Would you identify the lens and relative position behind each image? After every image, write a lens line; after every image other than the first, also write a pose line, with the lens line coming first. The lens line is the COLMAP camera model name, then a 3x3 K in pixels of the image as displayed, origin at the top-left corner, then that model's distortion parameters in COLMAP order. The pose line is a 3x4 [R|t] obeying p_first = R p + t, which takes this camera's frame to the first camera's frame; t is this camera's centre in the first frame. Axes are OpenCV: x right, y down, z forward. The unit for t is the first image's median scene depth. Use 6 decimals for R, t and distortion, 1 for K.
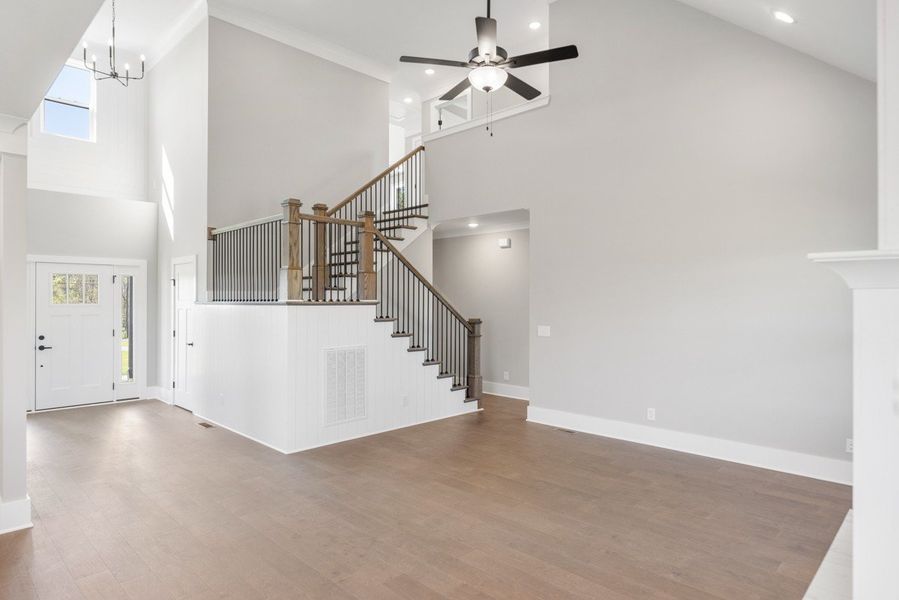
lens RADIAL K [[500.9, 0, 447.6], [0, 500.9, 297.9], [0, 0, 1]] dist [-0.011546, 0.001319]
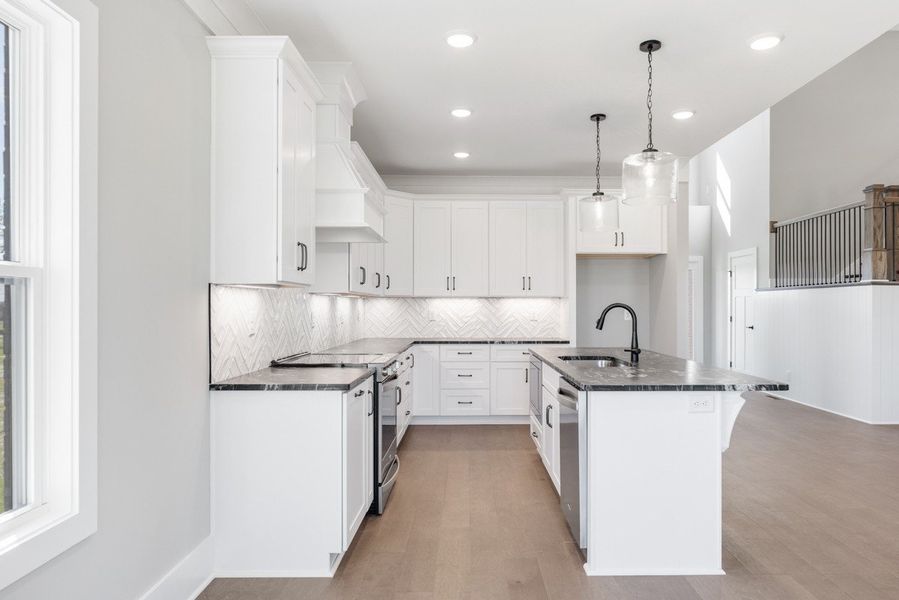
lens RADIAL K [[579.4, 0, 483.3], [0, 579.4, 305.7], [0, 0, 1]] dist [0.002755, -0.001916]
pose [[0.714800, -0.000553, -0.699328, -0.046527], [0.000962, 1.000000, 0.000193, 0.056561], [0.699328, -0.000811, 0.714801, -0.453638]]
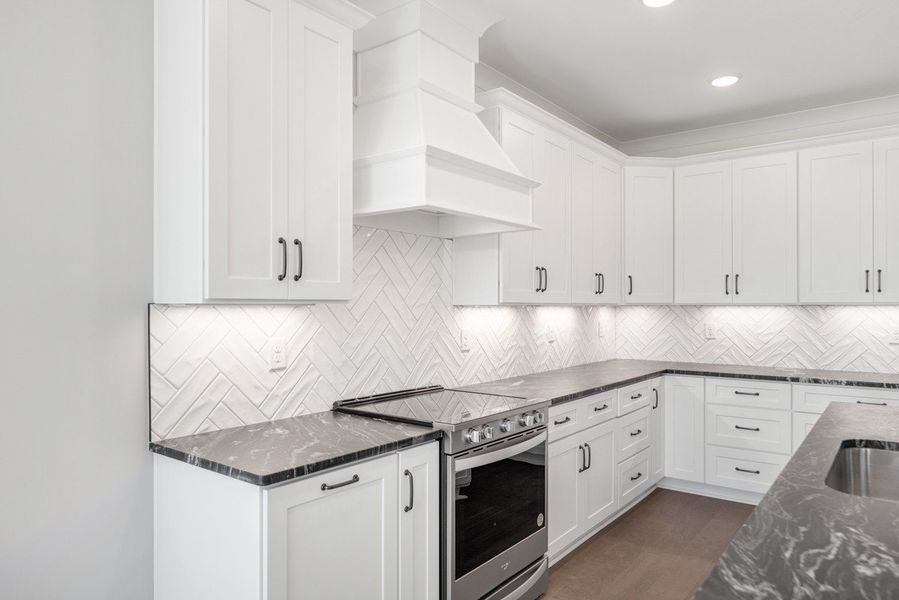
lens RADIAL K [[579.4, 0, 450.2], [0, 579.4, 308.4], [0, 0, 1]] dist [0.002755, -0.001916]
pose [[0.105048, 0.000212, -0.994467, -0.193871], [0.004649, 0.999989, 0.000705, 0.040061], [0.994456, -0.004697, 0.105046, -0.087388]]
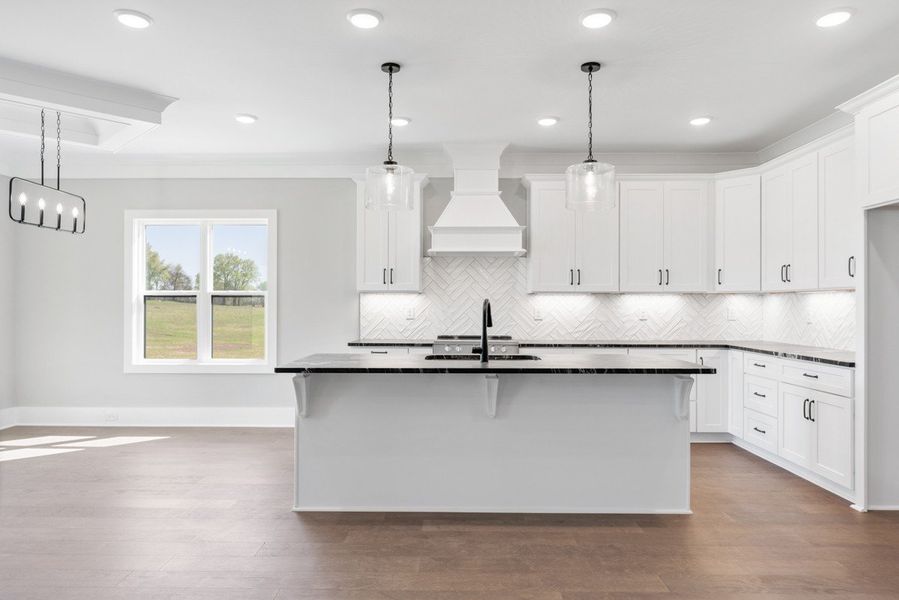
lens RADIAL K [[579.4, 0, 447.0], [0, 579.4, 303.7], [0, 0, 1]] dist [0.002755, -0.001916]
pose [[-0.727792, -0.005187, -0.685778, 0.076378], [-0.001809, 0.999982, -0.005644, 0.064170], [0.685795, -0.002867, -0.727789, 0.721317]]
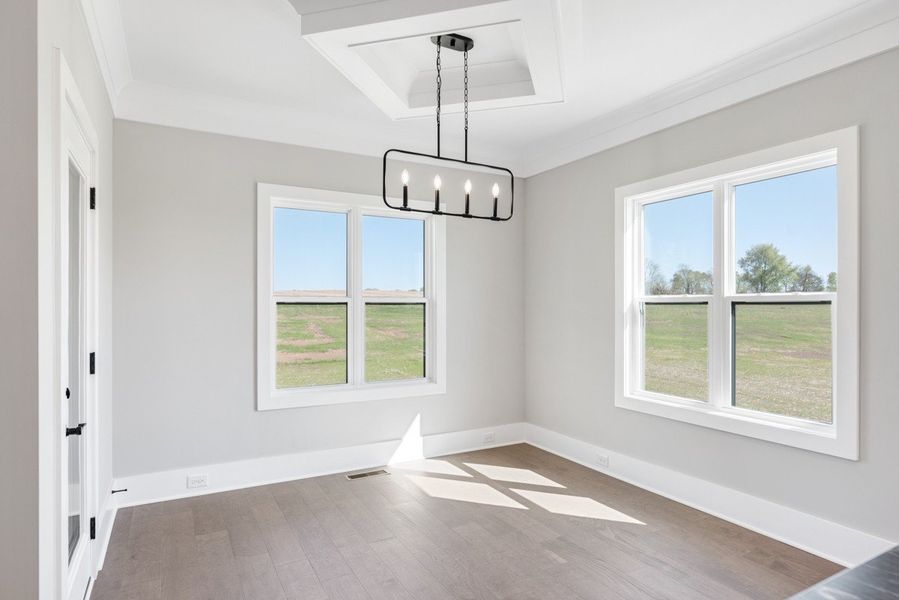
lens RADIAL K [[500.9, 0, 447.2], [0, 500.9, 304.1], [0, 0, 1]] dist [-0.011546, 0.001319]
pose [[-0.952175, -0.004342, 0.305523, -0.238958], [-0.004844, 0.999988, -0.000884, 0.046364], [-0.305515, -0.002322, -0.952184, 0.223371]]
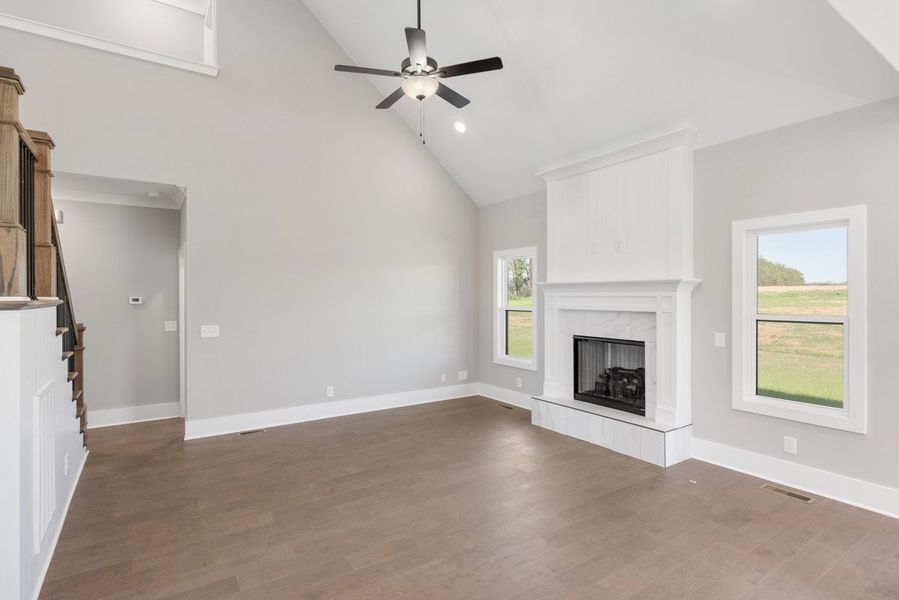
lens RADIAL K [[448.7, 0, 439.7], [0, 448.7, 297.0], [0, 0, 1]] dist [-0.016026, 0.002437]
pose [[0.226237, -0.003955, 0.974064, -0.626640], [-0.001108, 0.999990, 0.004318, 0.003443], [-0.974072, -0.002056, 0.226230, 0.557278]]
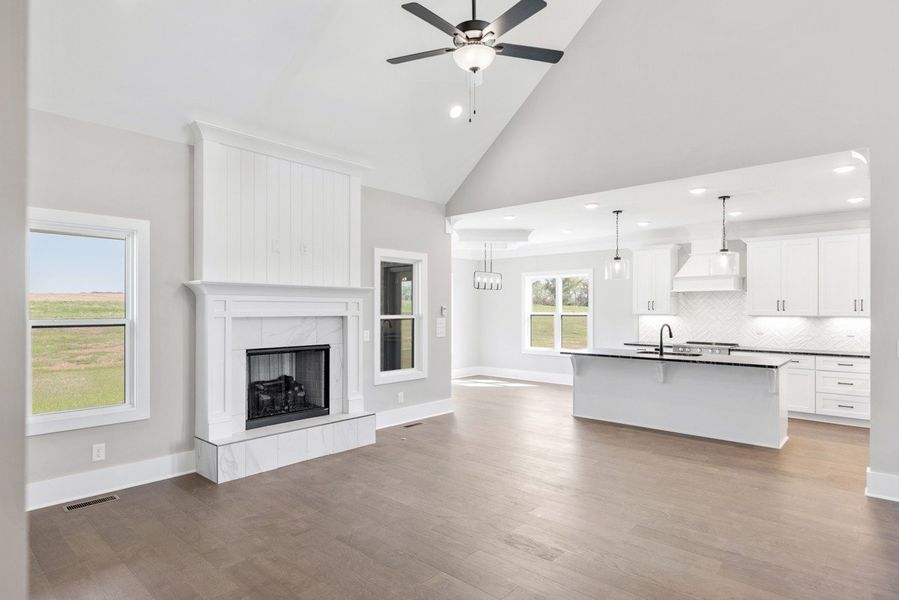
lens RADIAL K [[500.9, 0, 449.9], [0, 500.9, 307.5], [0, 0, 1]] dist [-0.011546, 0.001319]
pose [[-0.999154, -0.003409, -0.040978, 0.121756], [-0.003258, 0.999988, -0.003747, 0.020701], [0.040990, -0.003611, -0.999153, 1.437113]]
